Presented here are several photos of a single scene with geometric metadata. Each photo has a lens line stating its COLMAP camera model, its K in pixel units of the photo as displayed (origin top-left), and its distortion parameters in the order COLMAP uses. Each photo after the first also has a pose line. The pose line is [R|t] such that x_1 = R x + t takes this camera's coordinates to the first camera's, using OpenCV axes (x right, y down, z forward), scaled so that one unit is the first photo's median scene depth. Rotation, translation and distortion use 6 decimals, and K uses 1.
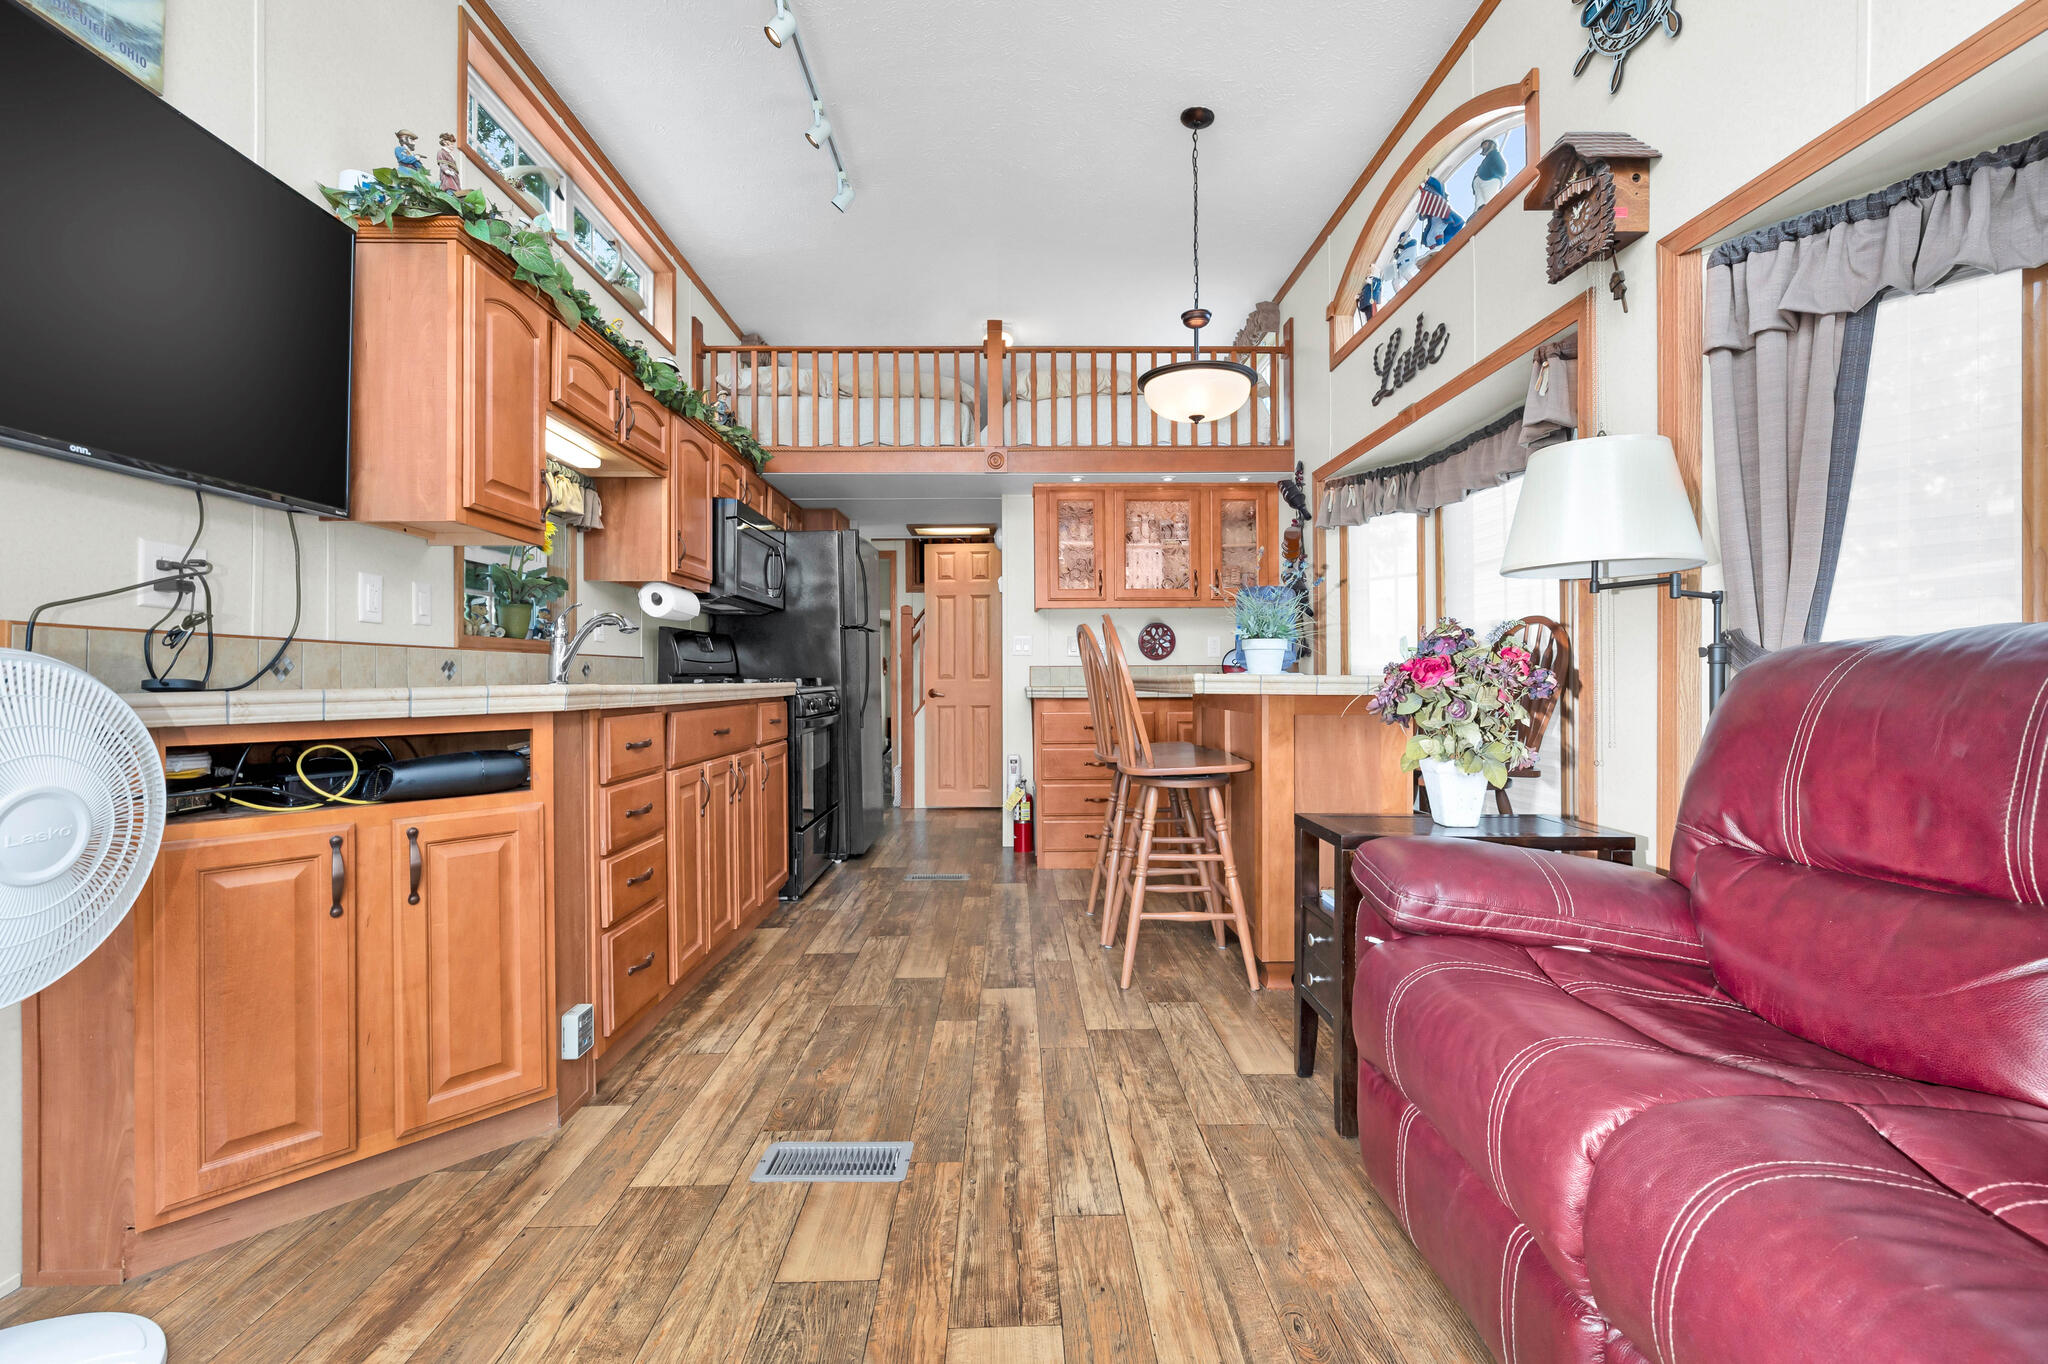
lens RADIAL K [[871.1, 0, 1034.8], [0, 871.1, 672.1], [0, 0, 1]] dist [-0.000774, 0.004584]
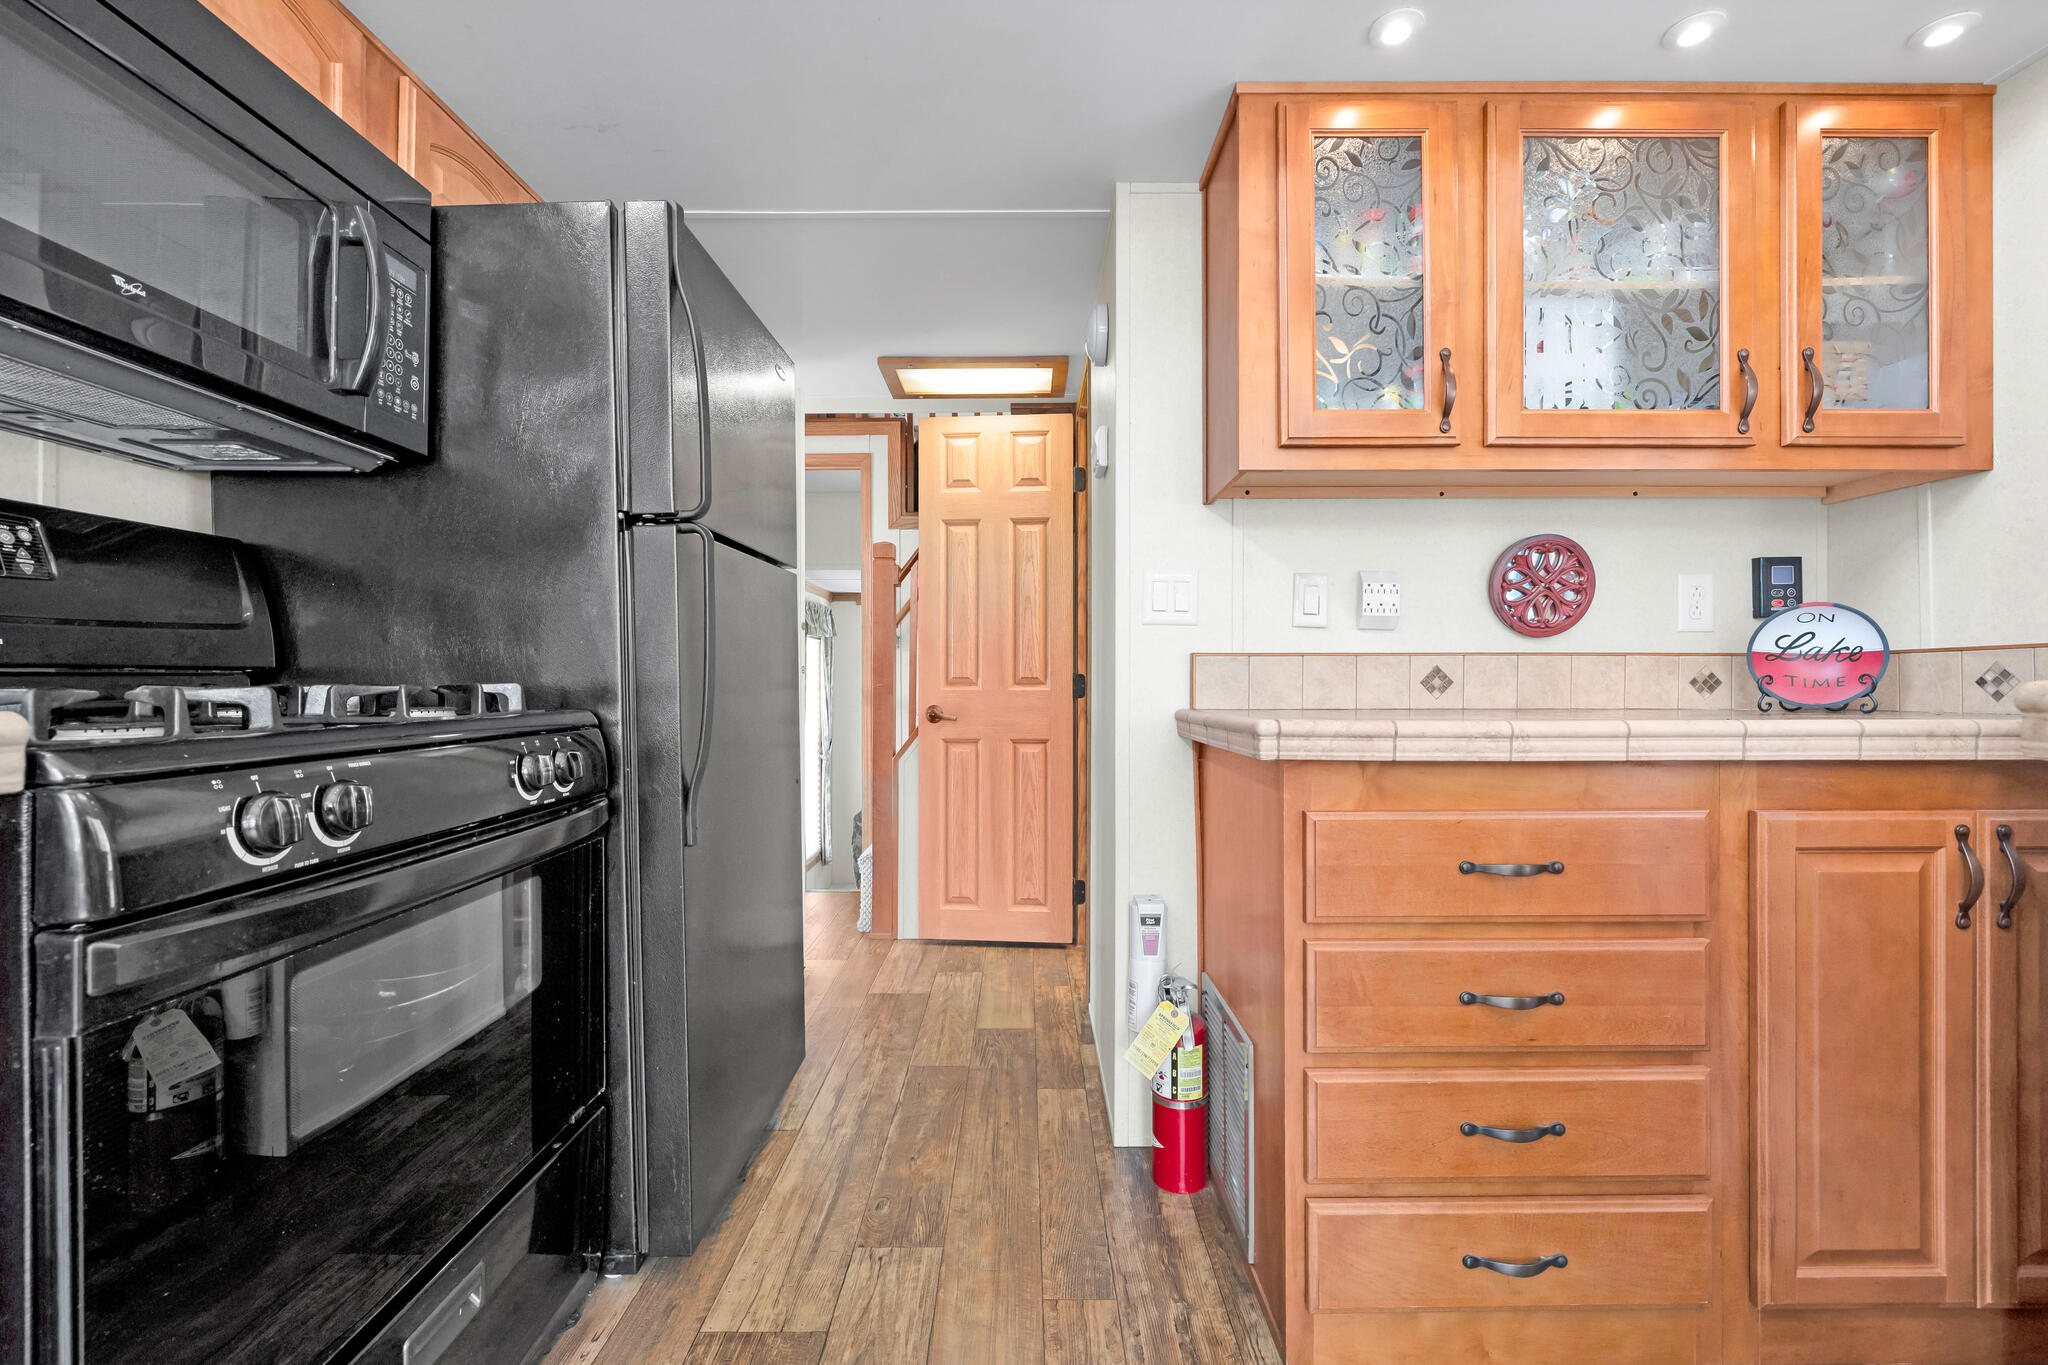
lens RADIAL K [[866.7, 0, 1027.2], [0, 866.7, 668.2], [0, 0, 1]] dist [-0.011611, -0.000120]
pose [[0.999717, 0.002786, -0.023635, -0.087911], [-0.003035, 0.999940, -0.010491, 0.004387], [0.023604, 0.010560, 0.999666, 0.855027]]
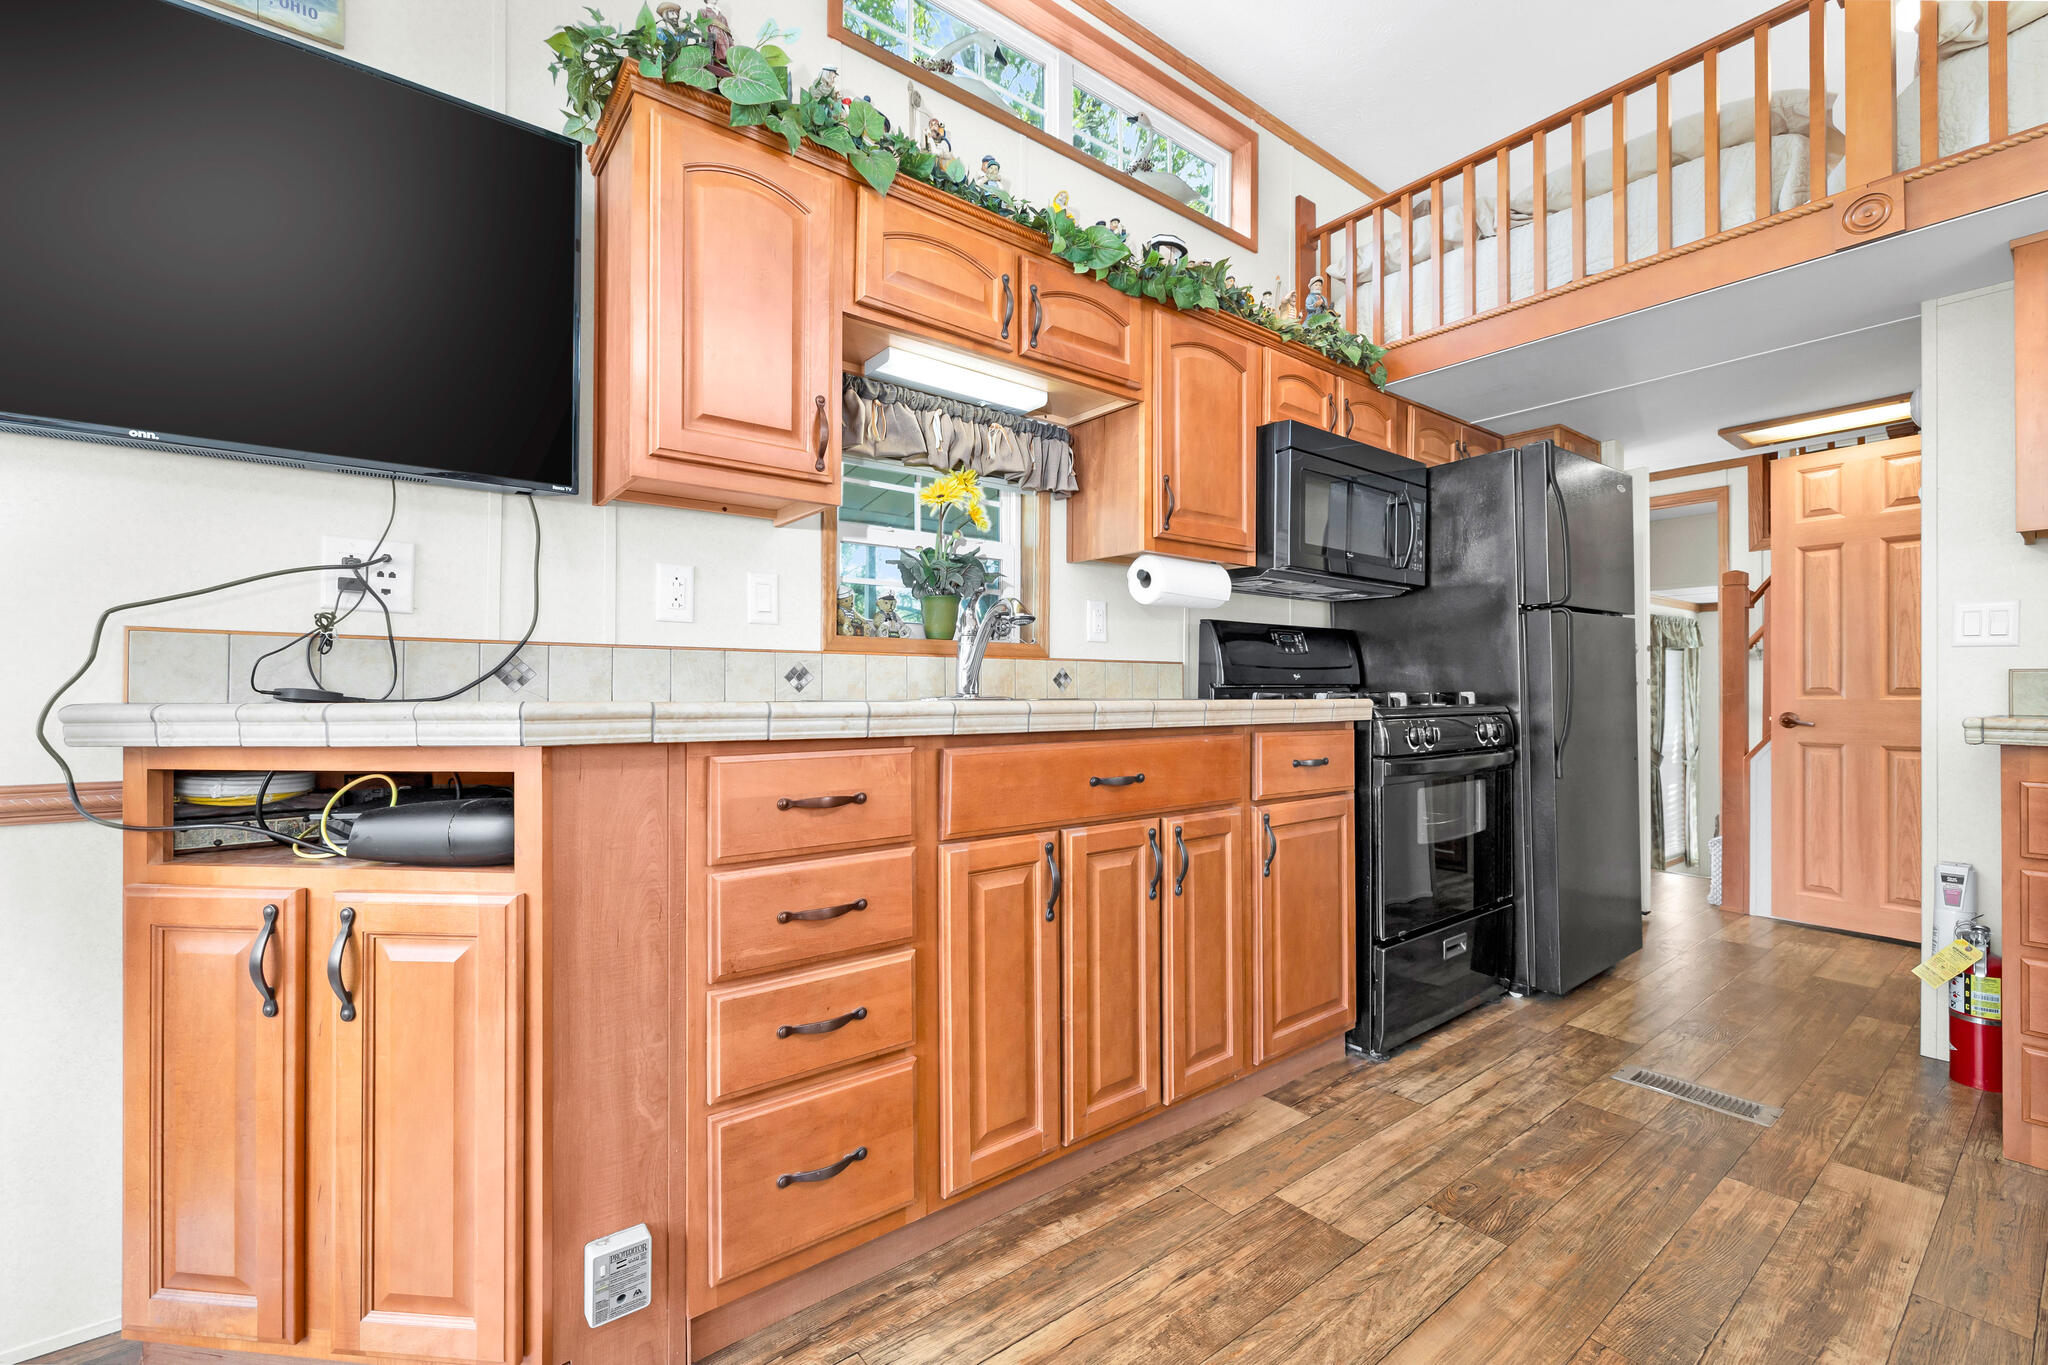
lens RADIAL K [[856.7, 0, 1031.3], [0, 856.7, 687.2], [0, 0, 1]] dist [-0.001412, 0.000007]
pose [[0.596086, 0.004624, -0.802907, 0.063017], [-0.001323, 0.999988, 0.004776, 0.000687], [0.802920, -0.001785, 0.596085, 0.459259]]
